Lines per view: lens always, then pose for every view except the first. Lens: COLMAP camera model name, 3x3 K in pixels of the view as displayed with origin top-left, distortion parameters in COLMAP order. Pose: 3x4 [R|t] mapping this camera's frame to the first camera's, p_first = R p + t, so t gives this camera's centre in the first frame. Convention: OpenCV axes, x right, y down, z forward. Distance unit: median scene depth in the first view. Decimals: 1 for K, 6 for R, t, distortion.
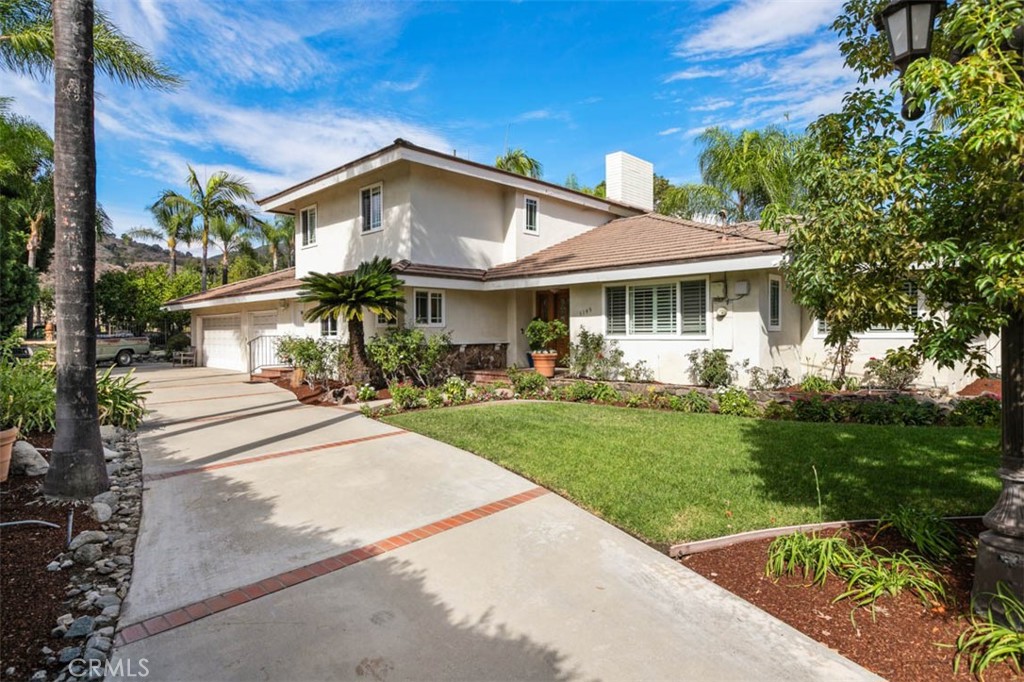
lens RADIAL K [[547.9, 0, 512.0], [0, 547.9, 341.0], [0, 0, 1]] dist [-0.002404, -0.000733]
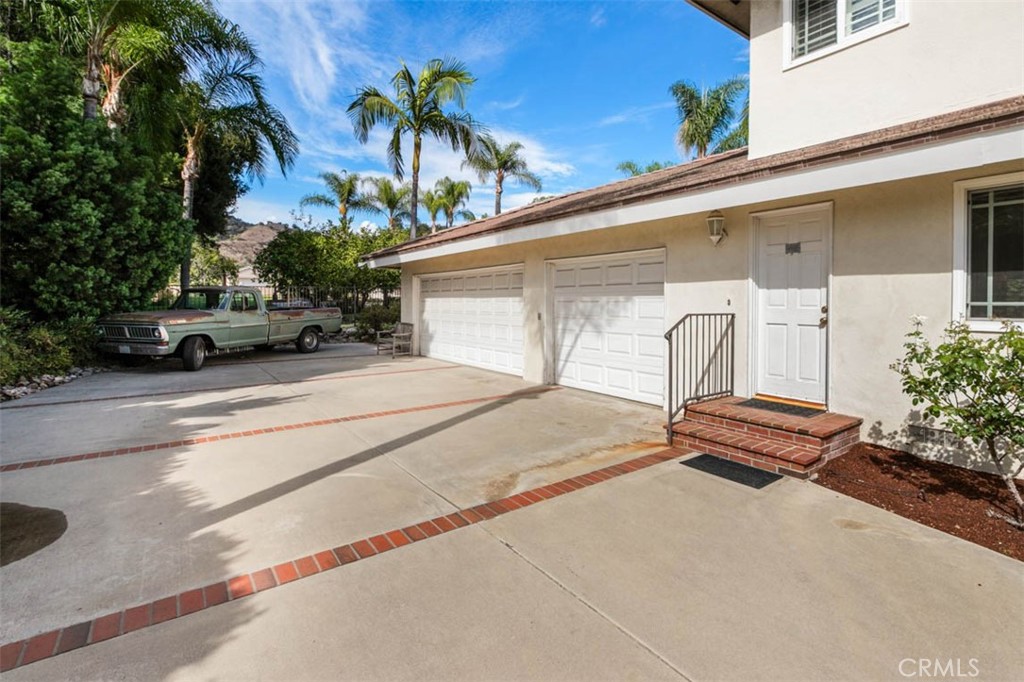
lens RADIAL K [[493.8, 0, 530.7], [0, 493.8, 308.4], [0, 0, 1]] dist [0.000163, 0.000091]
pose [[0.985329, 0.011062, -0.170309, -0.345763], [-0.011541, 0.999932, -0.001822, -0.007683], [0.170278, 0.003761, 0.985389, 0.461908]]
